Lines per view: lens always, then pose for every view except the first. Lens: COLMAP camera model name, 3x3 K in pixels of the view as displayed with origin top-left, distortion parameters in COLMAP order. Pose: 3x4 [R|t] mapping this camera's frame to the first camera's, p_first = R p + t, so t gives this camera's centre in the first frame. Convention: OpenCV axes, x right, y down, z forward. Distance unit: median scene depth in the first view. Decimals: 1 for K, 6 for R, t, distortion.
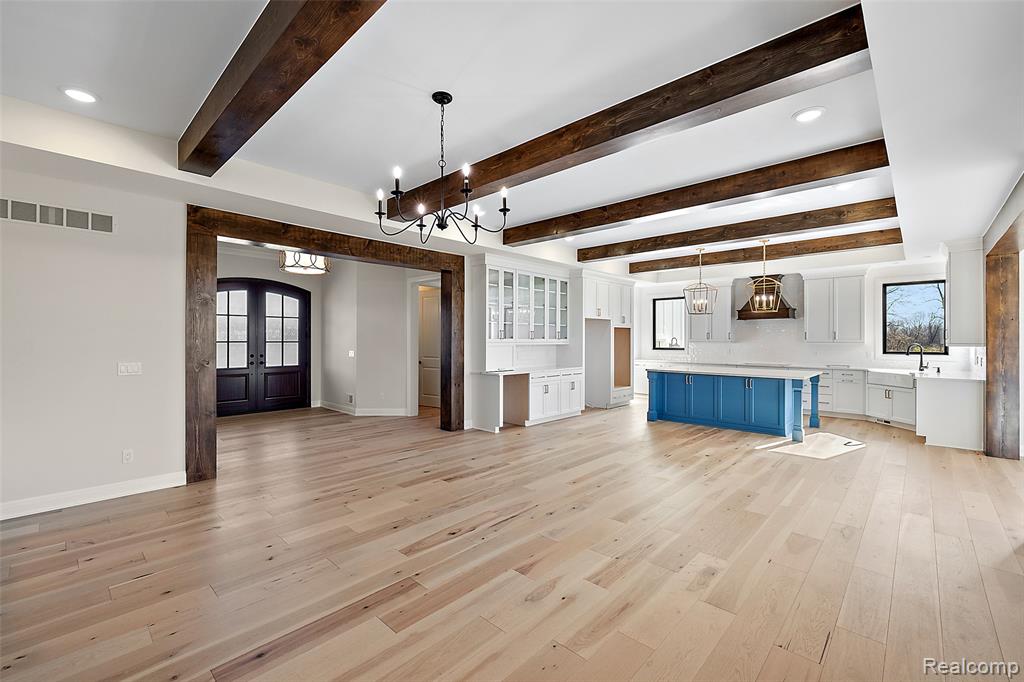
lens RADIAL K [[434.5, 0, 507.2], [0, 434.5, 337.6], [0, 0, 1]] dist [-0.000446, -0.000023]
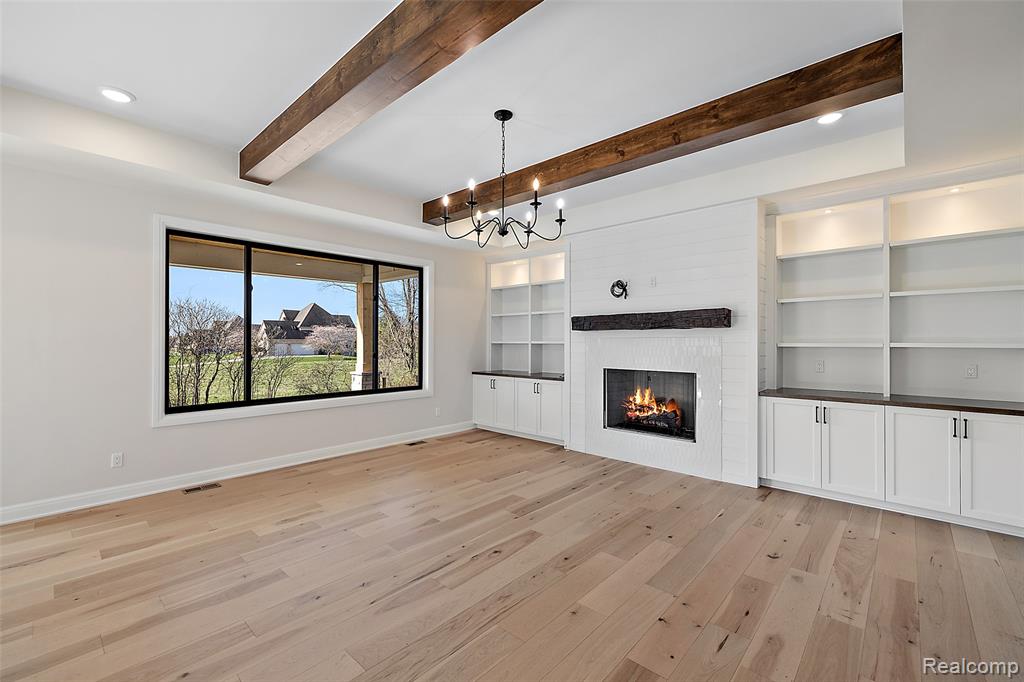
lens RADIAL K [[436.3, 0, 508.9], [0, 436.3, 341.2], [0, 0, 1]] dist [0.000512, 0.000147]
pose [[-0.999916, -0.003600, -0.012447, -0.059156], [-0.003540, 0.999982, -0.004868, 0.007594], [0.012464, -0.004824, -0.999911, 0.815389]]
